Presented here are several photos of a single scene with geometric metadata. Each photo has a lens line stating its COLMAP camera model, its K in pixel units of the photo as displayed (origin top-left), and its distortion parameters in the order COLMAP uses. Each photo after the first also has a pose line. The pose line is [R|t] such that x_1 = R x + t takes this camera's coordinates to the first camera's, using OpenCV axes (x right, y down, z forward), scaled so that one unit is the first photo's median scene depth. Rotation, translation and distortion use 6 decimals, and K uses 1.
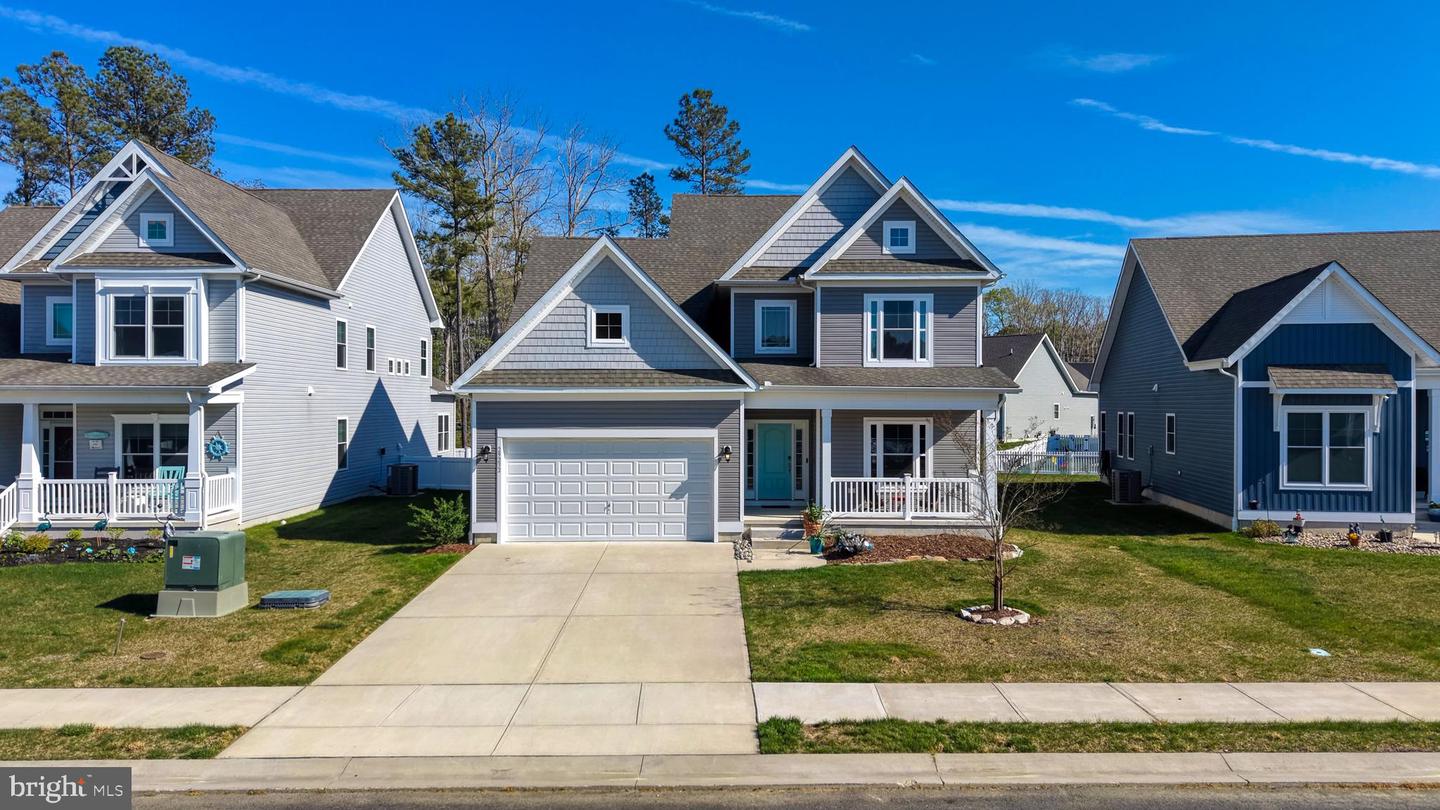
lens RADIAL K [[962.8, 0, 722.5], [0, 962.8, 400.3], [0, 0, 1]] dist [0.018093, -0.021140]
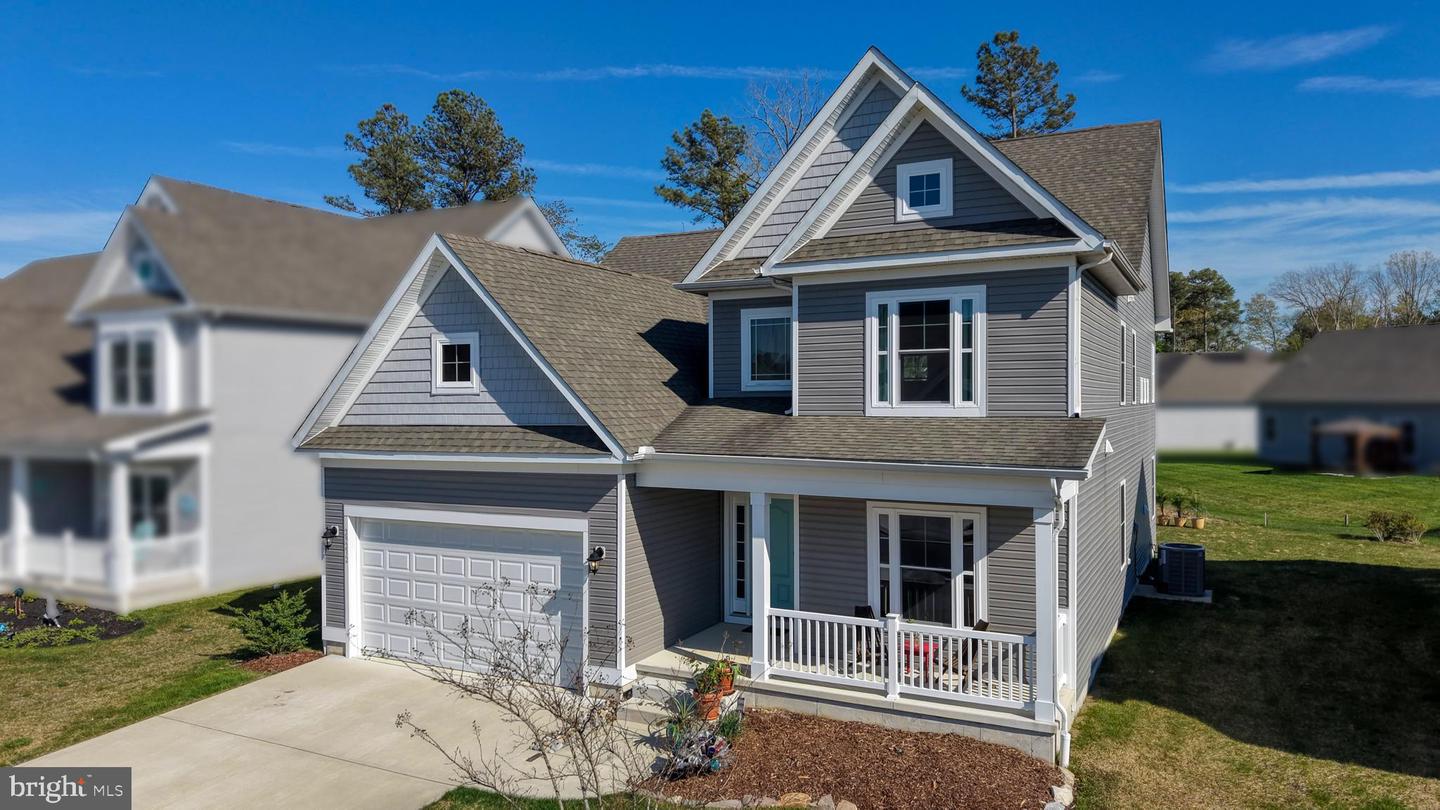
lens RADIAL K [[962.8, 0, 730.1], [0, 962.8, 401.6], [0, 0, 1]] dist [0.018093, -0.021140]
pose [[0.880788, -0.004791, -0.473487, 0.353517], [0.006491, 0.999977, 0.001956, -0.045449], [0.473467, -0.004796, 0.880798, 0.441875]]
